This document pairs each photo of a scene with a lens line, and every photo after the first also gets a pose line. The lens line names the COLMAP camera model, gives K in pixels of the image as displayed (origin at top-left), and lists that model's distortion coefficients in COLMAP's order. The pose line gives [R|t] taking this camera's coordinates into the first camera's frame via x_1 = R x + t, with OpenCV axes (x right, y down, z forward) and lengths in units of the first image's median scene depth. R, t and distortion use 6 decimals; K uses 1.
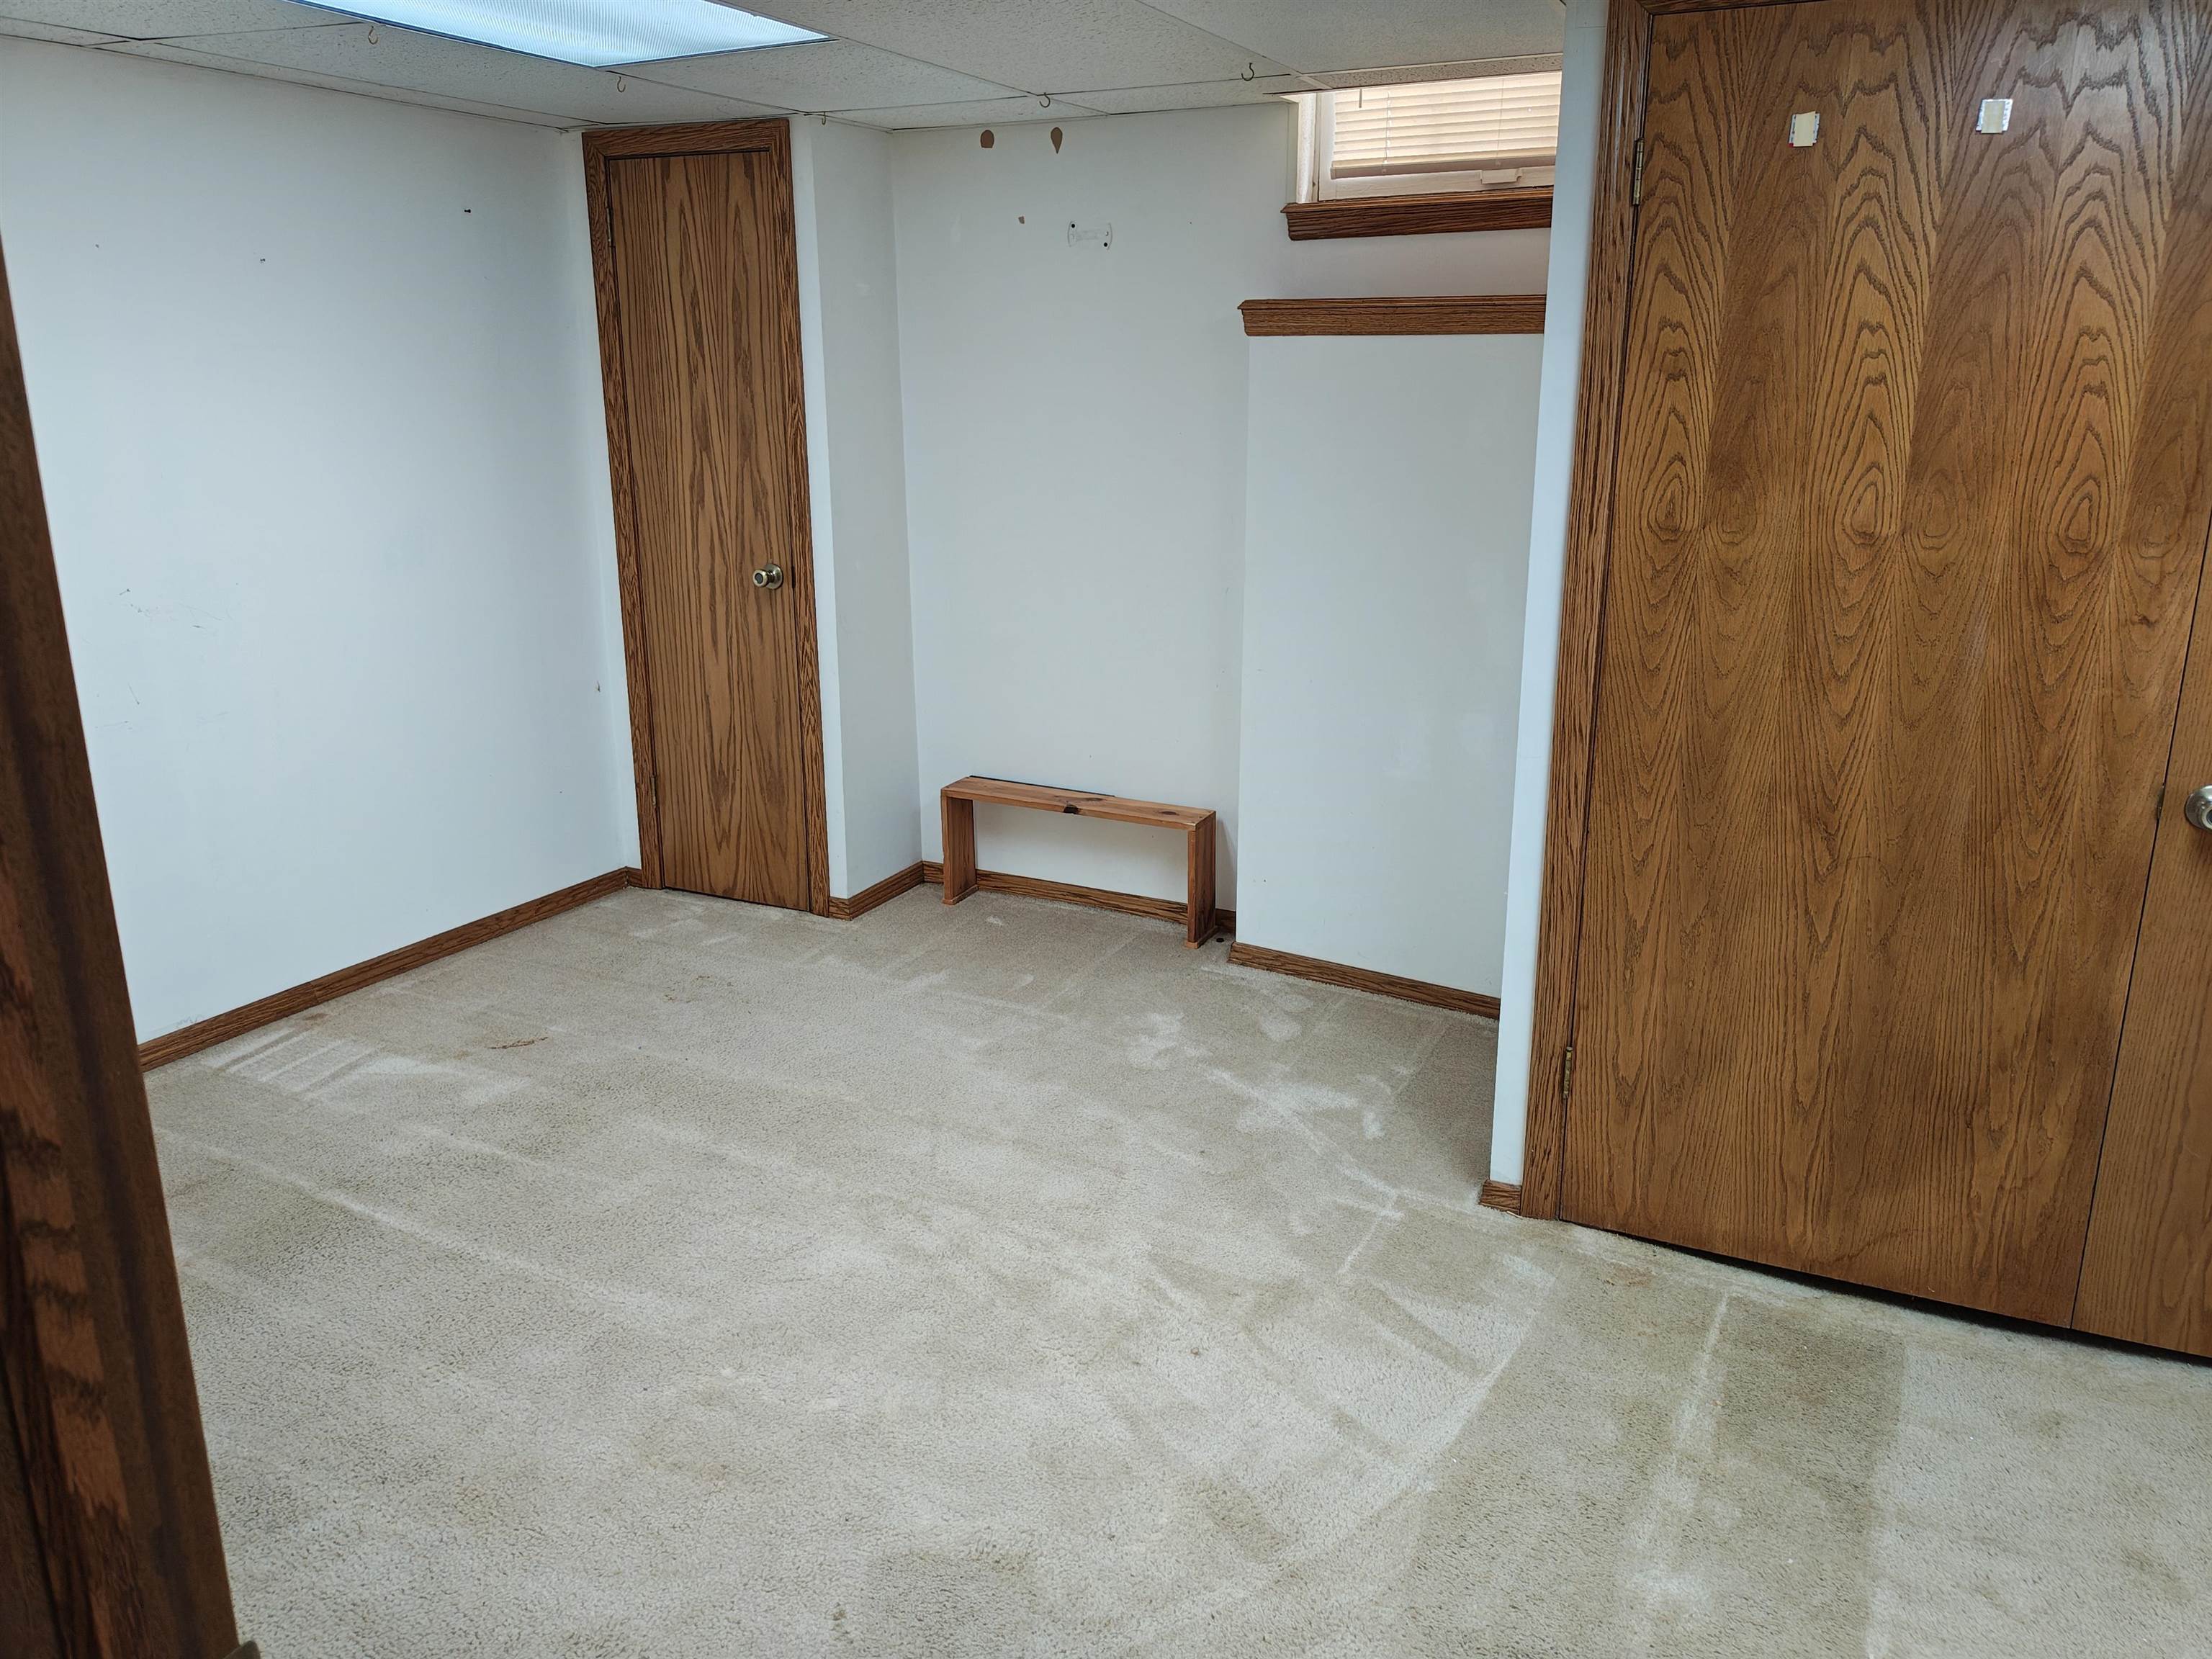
lens RADIAL K [[1605.6, 0, 1099.7], [0, 1605.6, 822.1], [0, 0, 1]] dist [0.063203, -0.084025]
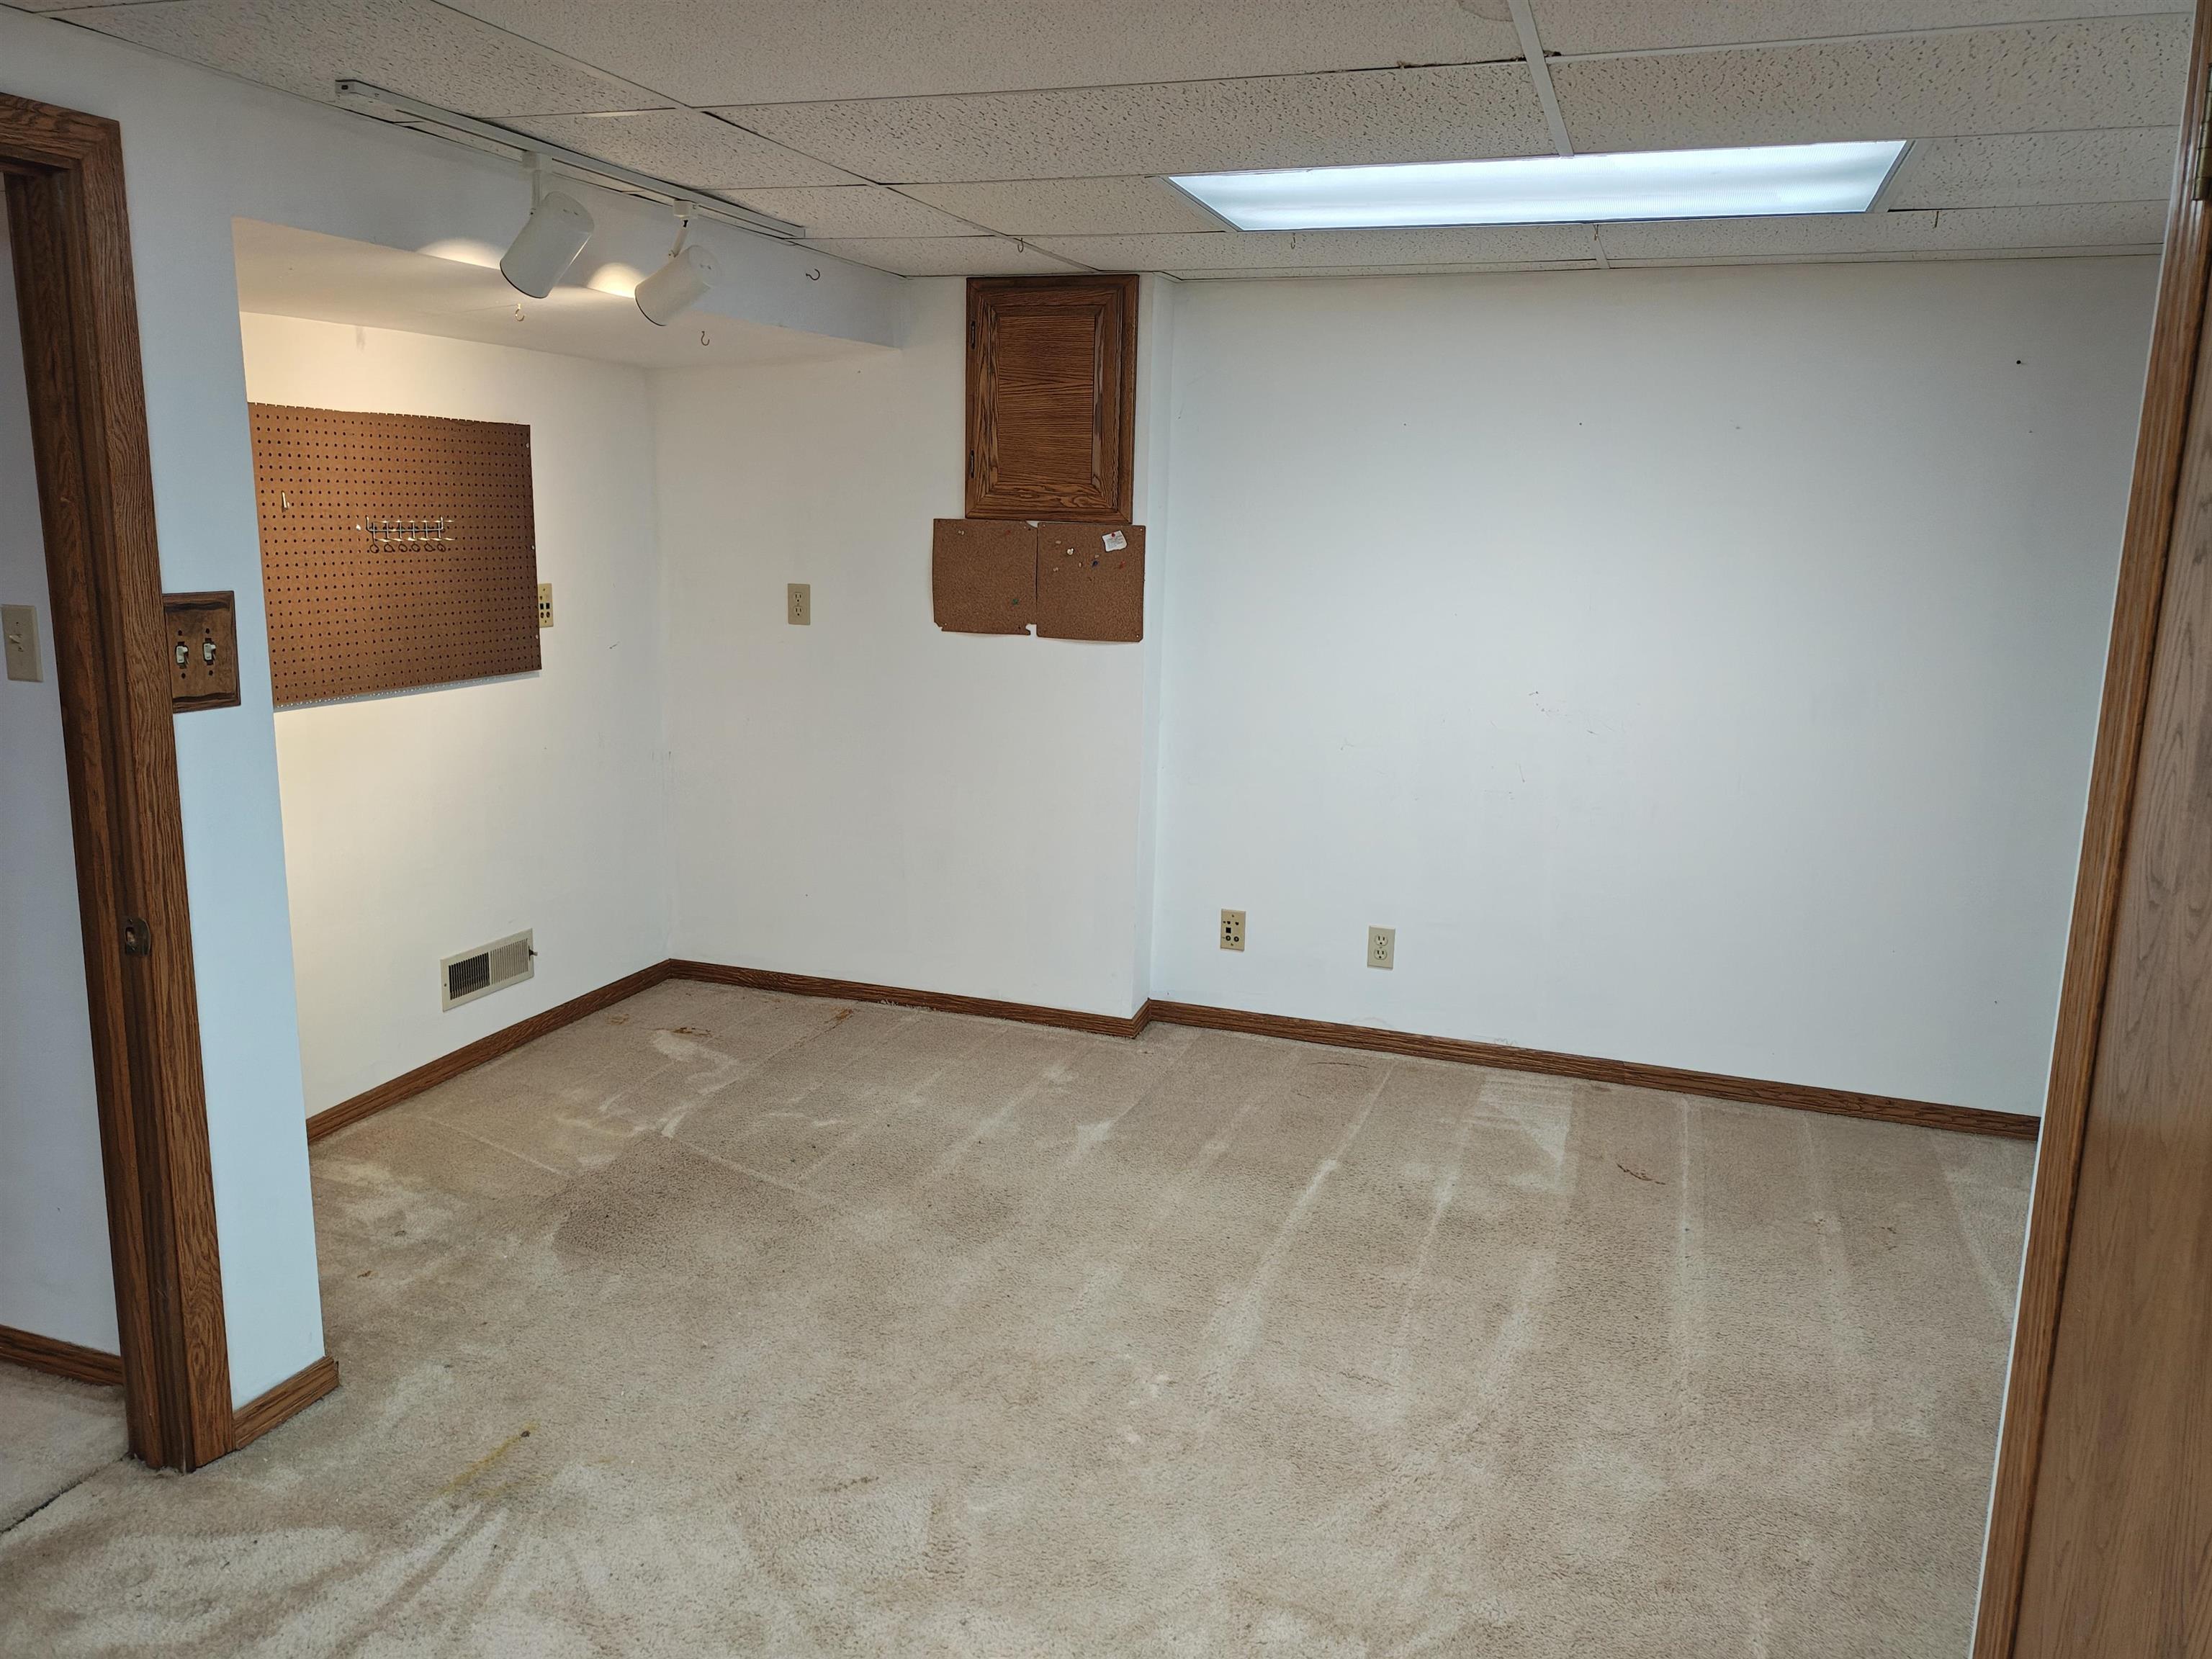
lens RADIAL K [[1605.6, 0, 1105.9], [0, 1605.6, 828.0], [0, 0, 1]] dist [0.063203, -0.084025]
pose [[0.138180, 0.189929, -0.972025, 0.537918], [-0.297018, 0.944213, 0.142272, -0.110708], [0.944821, 0.269050, 0.186884, 0.481891]]
